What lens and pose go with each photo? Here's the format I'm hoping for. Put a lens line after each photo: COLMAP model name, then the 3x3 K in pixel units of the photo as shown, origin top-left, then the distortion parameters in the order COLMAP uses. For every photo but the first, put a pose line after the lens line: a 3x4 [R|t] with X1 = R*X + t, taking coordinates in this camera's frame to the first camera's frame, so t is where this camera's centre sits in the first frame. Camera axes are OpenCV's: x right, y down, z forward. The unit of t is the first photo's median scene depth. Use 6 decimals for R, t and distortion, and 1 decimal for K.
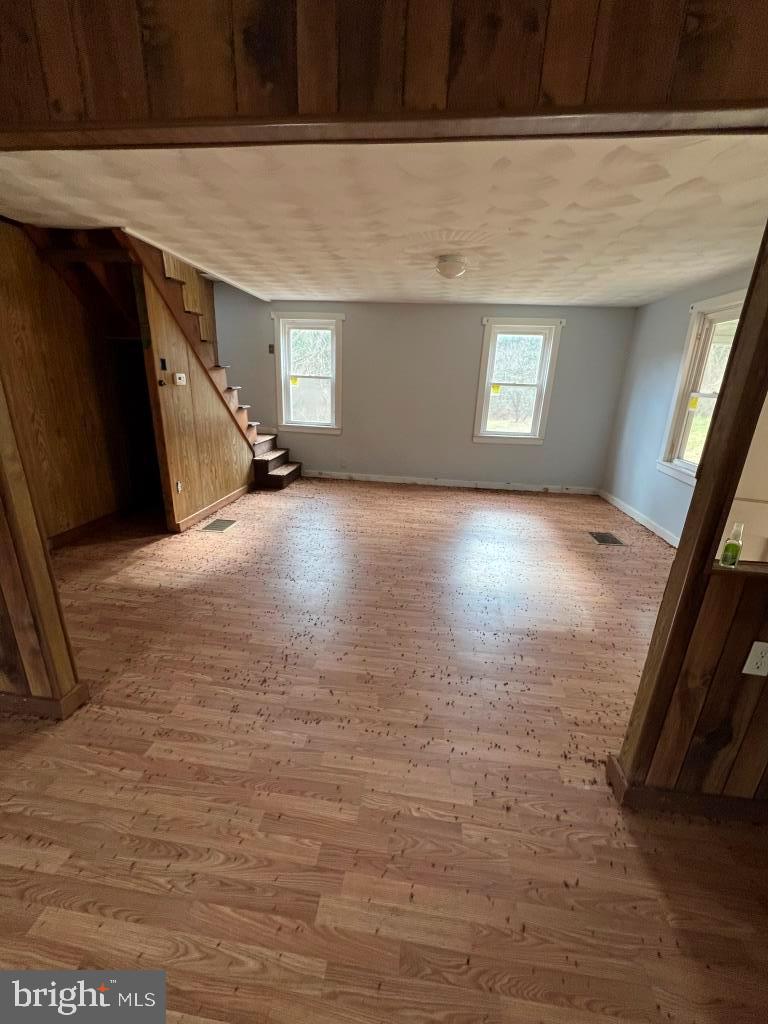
lens RADIAL K [[406.8, 0, 385.7], [0, 406.8, 508.7], [0, 0, 1]] dist [-0.000921, -0.000310]
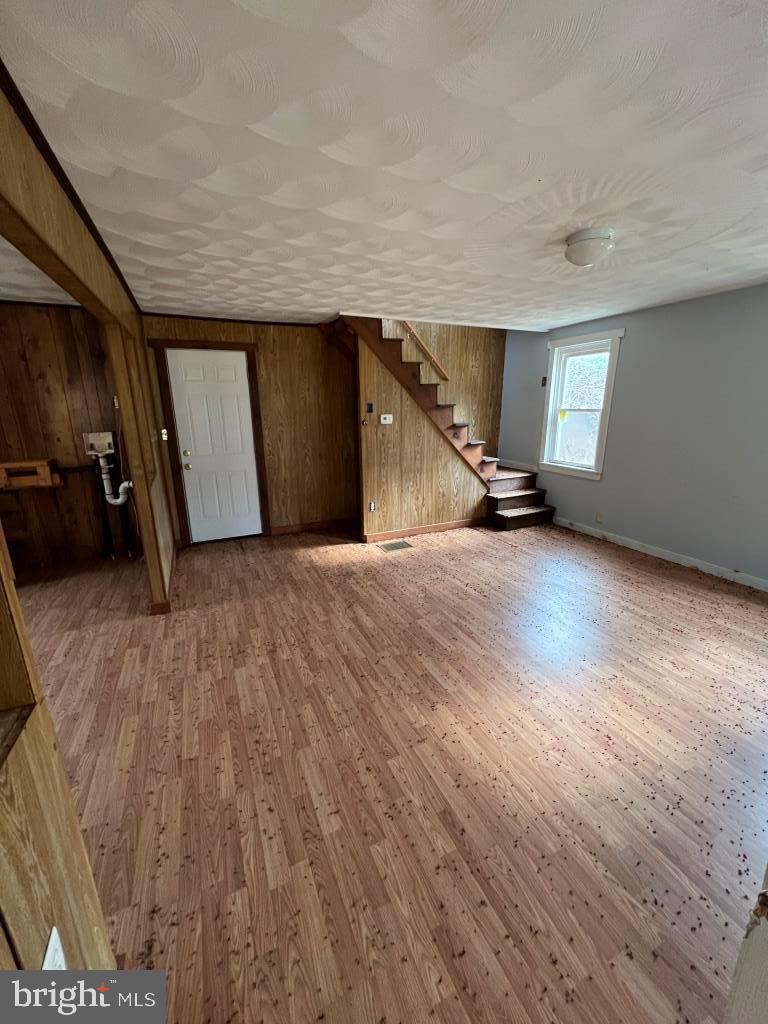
lens RADIAL K [[406.8, 0, 384.3], [0, 406.8, 512.7], [0, 0, 1]] dist [-0.000921, -0.000310]
pose [[0.520905, 0.175782, -0.835320, 0.548816], [-0.228446, 0.971581, 0.061997, -0.123583], [0.822478, 0.158530, 0.546258, 0.383812]]
